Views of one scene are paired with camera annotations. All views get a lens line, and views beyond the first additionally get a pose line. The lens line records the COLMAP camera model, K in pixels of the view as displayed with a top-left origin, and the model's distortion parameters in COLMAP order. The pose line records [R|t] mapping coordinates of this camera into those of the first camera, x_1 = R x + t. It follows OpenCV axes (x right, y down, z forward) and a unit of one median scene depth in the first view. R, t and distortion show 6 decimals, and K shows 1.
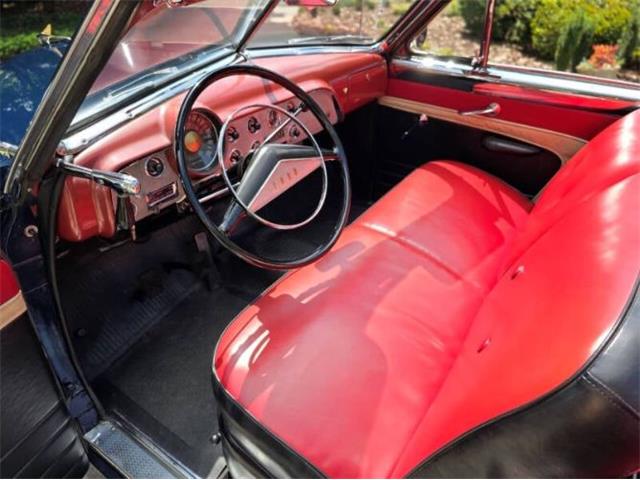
lens RADIAL K [[426.5, 0, 320.0], [0, 426.5, 240.0], [0, 0, 1]] dist [0.046036, -0.038129]
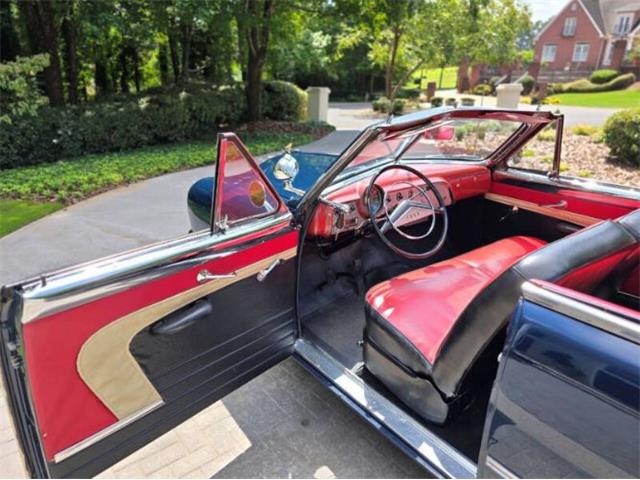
lens RADIAL K [[426.5, 0, 320.0], [0, 426.5, 240.0], [0, 0, 1]] dist [0.046036, -0.038129]
pose [[0.947117, 0.100939, -0.304600, 0.090219], [-0.171035, 0.961957, -0.213038, 0.323122], [0.271508, 0.253869, 0.928350, -0.677189]]
